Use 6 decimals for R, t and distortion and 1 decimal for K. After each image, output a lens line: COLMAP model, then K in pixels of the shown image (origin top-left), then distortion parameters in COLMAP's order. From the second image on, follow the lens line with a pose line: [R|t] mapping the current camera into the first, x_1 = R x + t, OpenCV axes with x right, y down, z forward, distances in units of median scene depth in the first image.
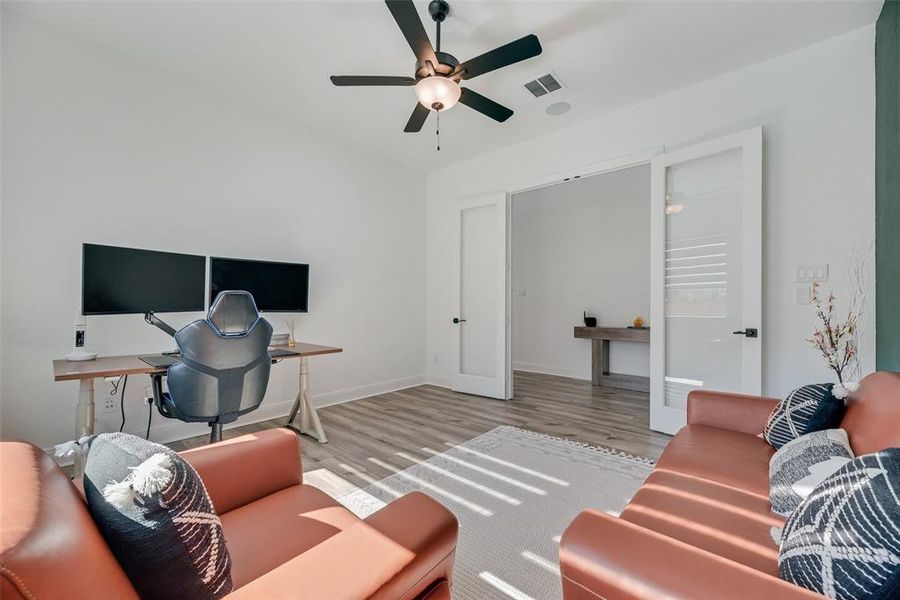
lens RADIAL K [[363.3, 0, 456.9], [0, 363.3, 308.1], [0, 0, 1]] dist [0.001738, 0.000076]
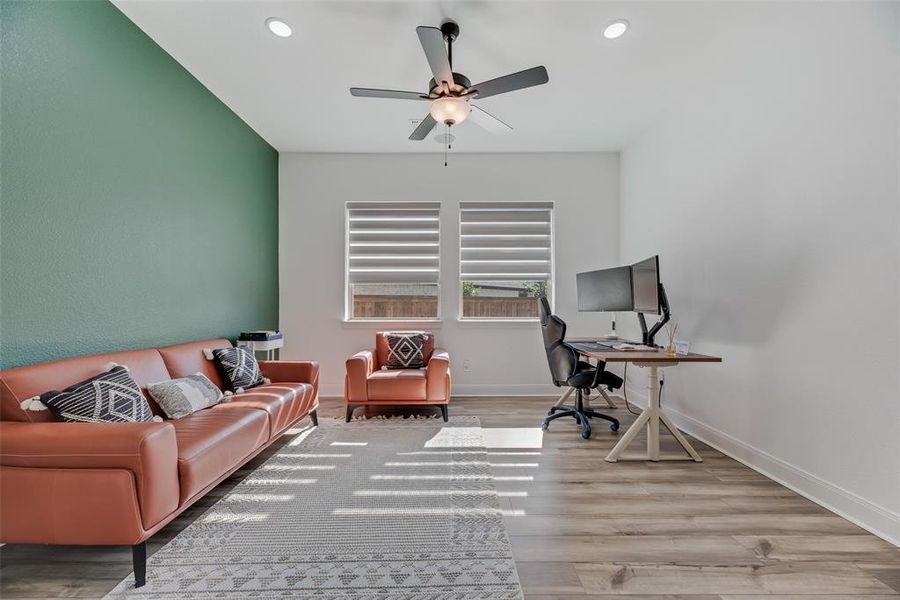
lens RADIAL K [[363.3, 0, 456.9], [0, 363.3, 308.1], [0, 0, 1]] dist [0.001738, 0.000076]
pose [[-0.756087, 0.004000, -0.654459, 0.561209], [-0.004821, 0.999920, 0.011680, -0.015834], [0.654454, 0.011986, -0.756007, 1.592315]]
